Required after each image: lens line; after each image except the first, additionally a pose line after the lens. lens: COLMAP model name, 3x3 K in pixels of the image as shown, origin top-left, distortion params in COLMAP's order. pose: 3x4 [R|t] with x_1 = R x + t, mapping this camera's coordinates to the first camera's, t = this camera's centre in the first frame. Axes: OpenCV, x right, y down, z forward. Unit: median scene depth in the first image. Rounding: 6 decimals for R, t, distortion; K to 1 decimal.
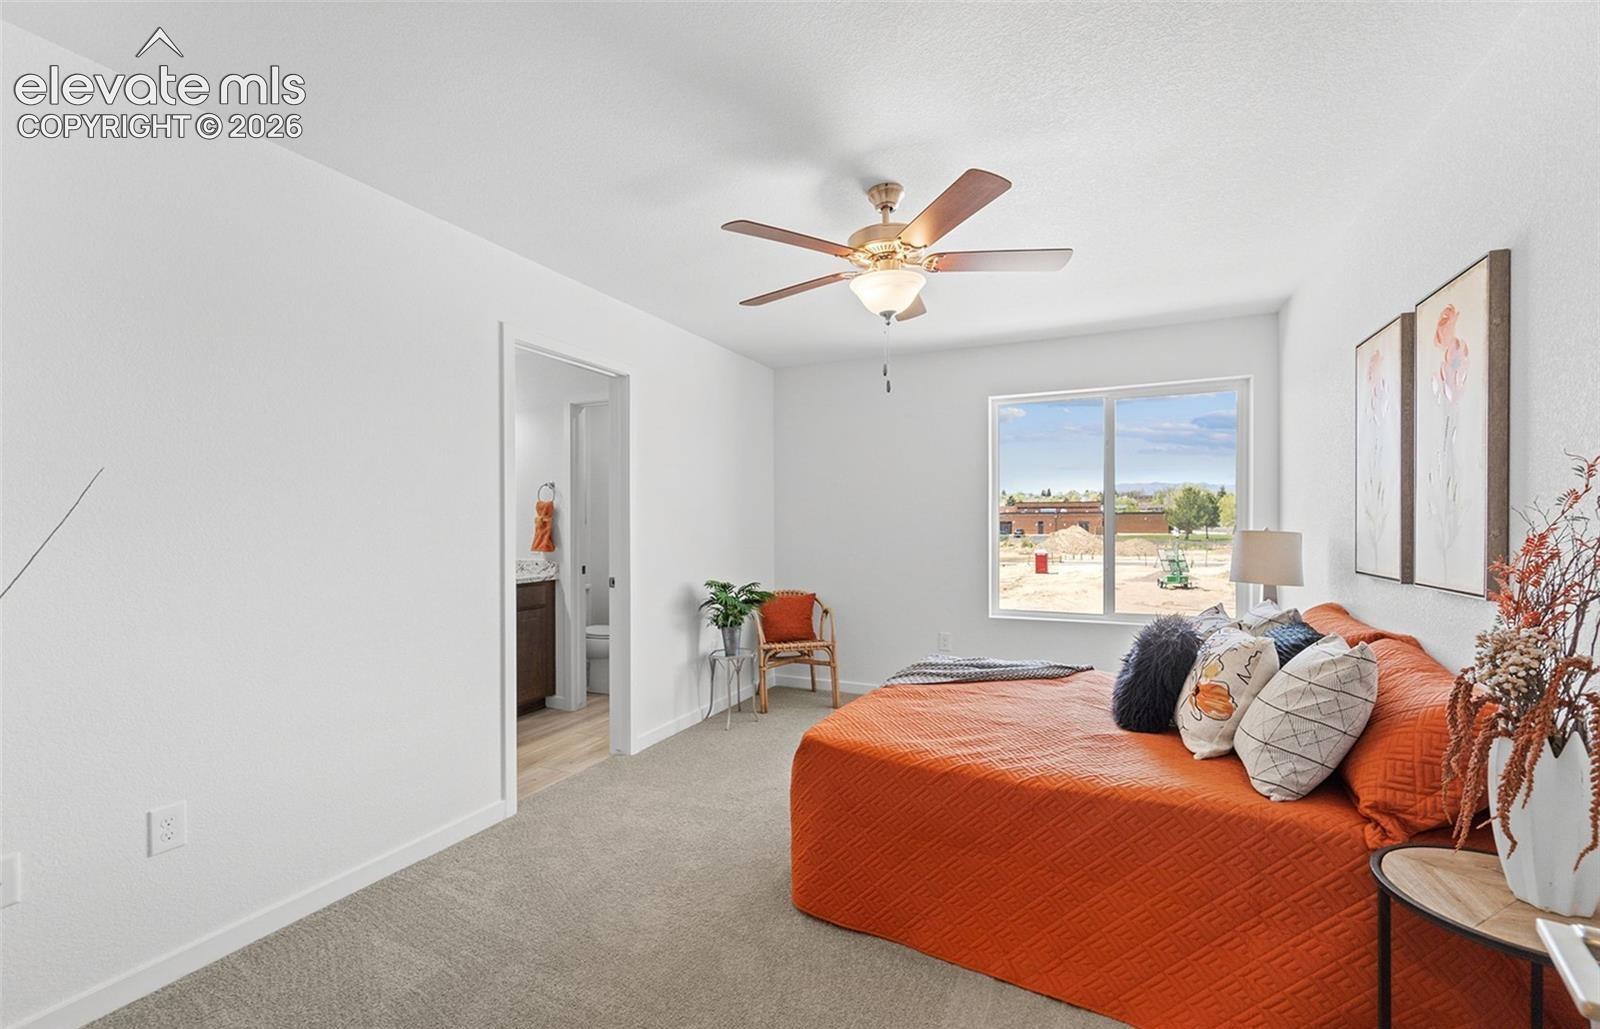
lens RADIAL K [[661.4, 0, 785.9], [0, 661.4, 519.9], [0, 0, 1]] dist [-0.002746, -0.001032]
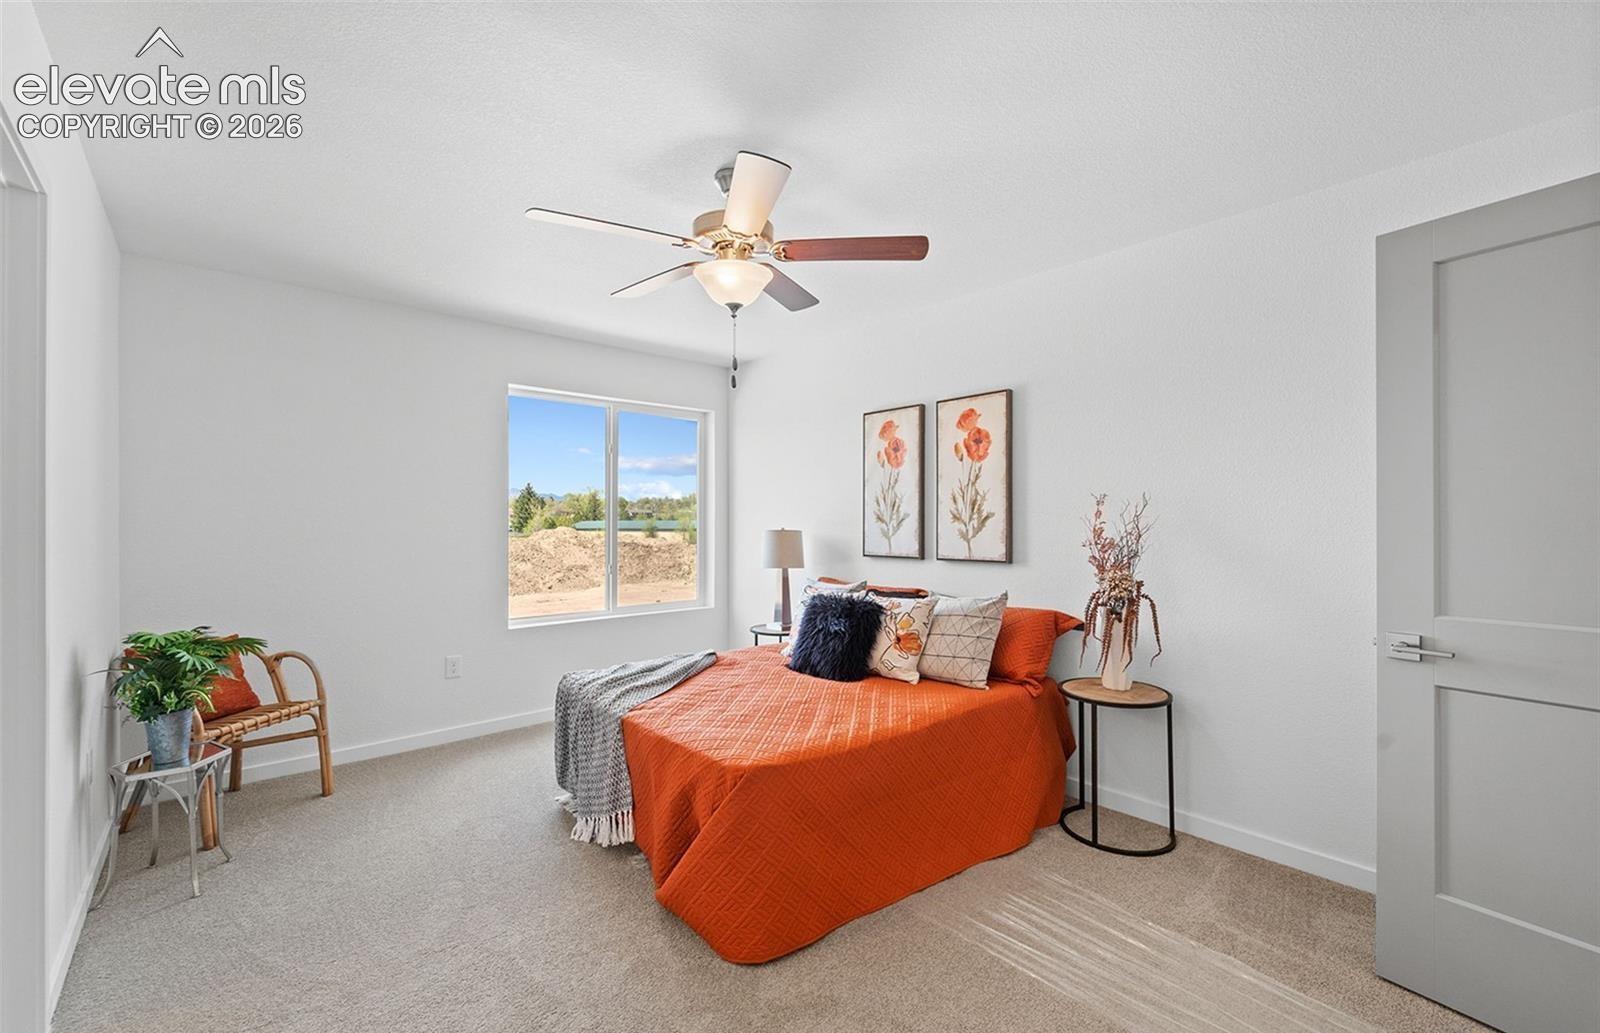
lens RADIAL K [[662.4, 0, 802.0], [0, 662.4, 517.1], [0, 0, 1]] dist [0.005326, -0.003265]
pose [[0.388685, 0.010536, 0.921310, -0.776401], [-0.007370, 0.999938, -0.008326, 0.001782], [-0.921341, -0.003554, 0.388739, 0.602815]]
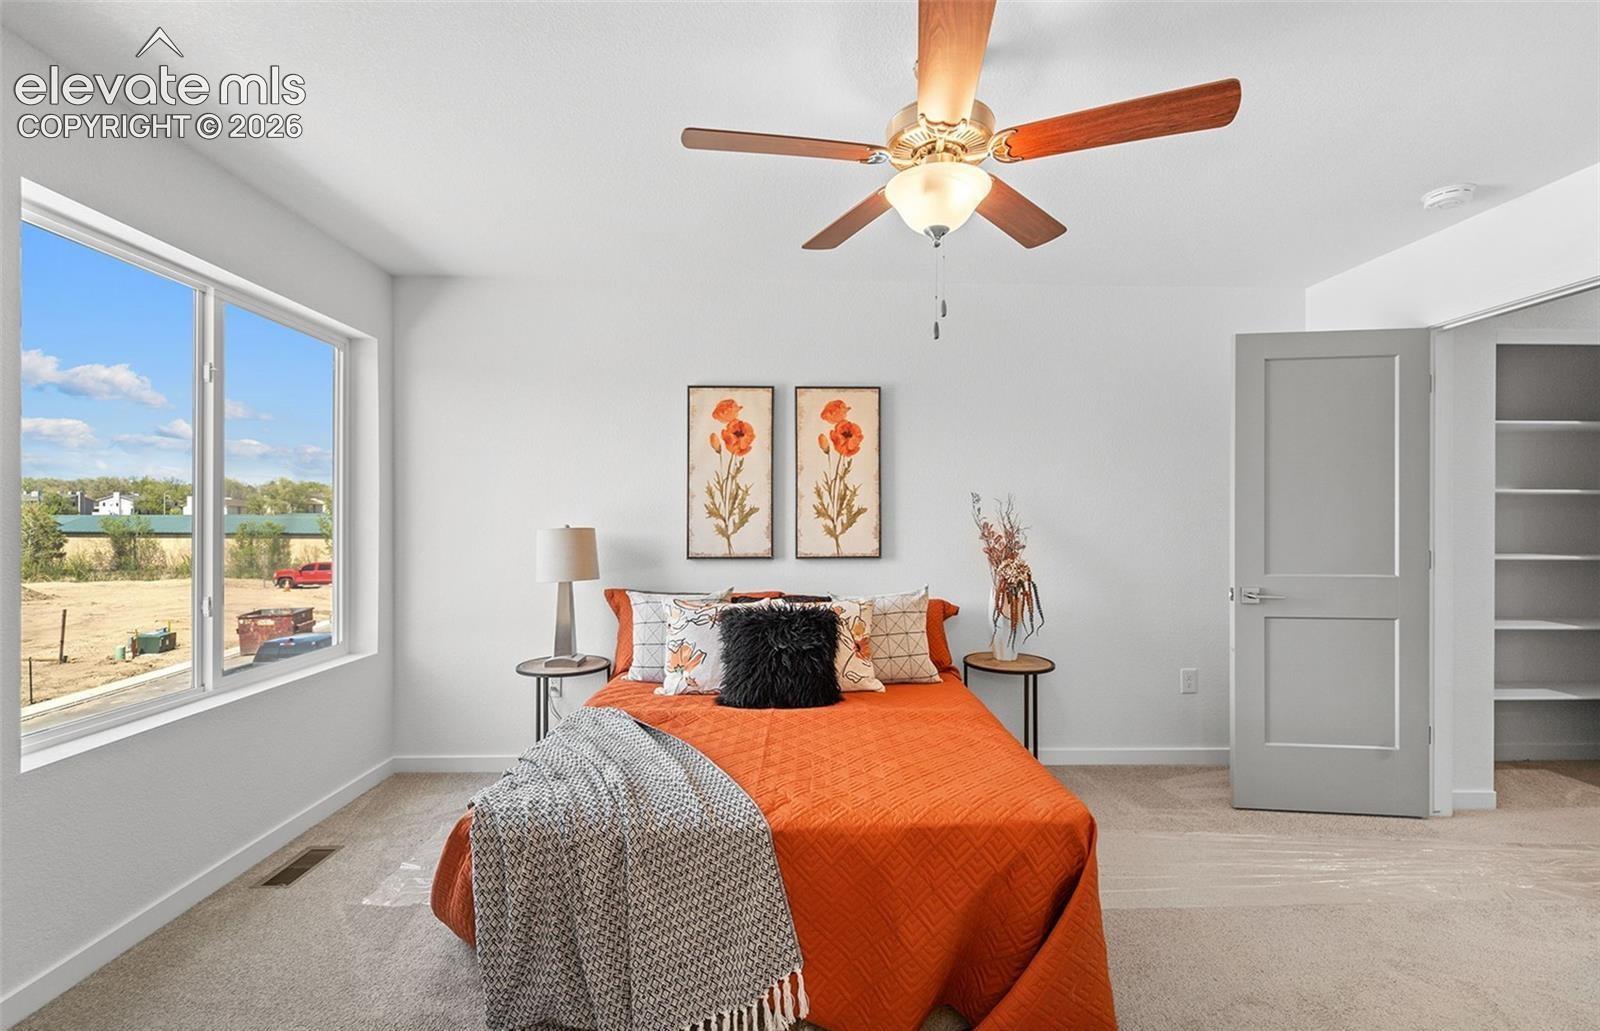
lens RADIAL K [[661.4, 0, 798.6], [0, 661.4, 518.7], [0, 0, 1]] dist [-0.002746, -0.001032]
pose [[-0.454509, 0.003859, 0.890734, -0.481055], [-0.005406, 0.999960, -0.007090, 0.011992], [-0.890726, -0.008038, -0.454470, 1.638269]]
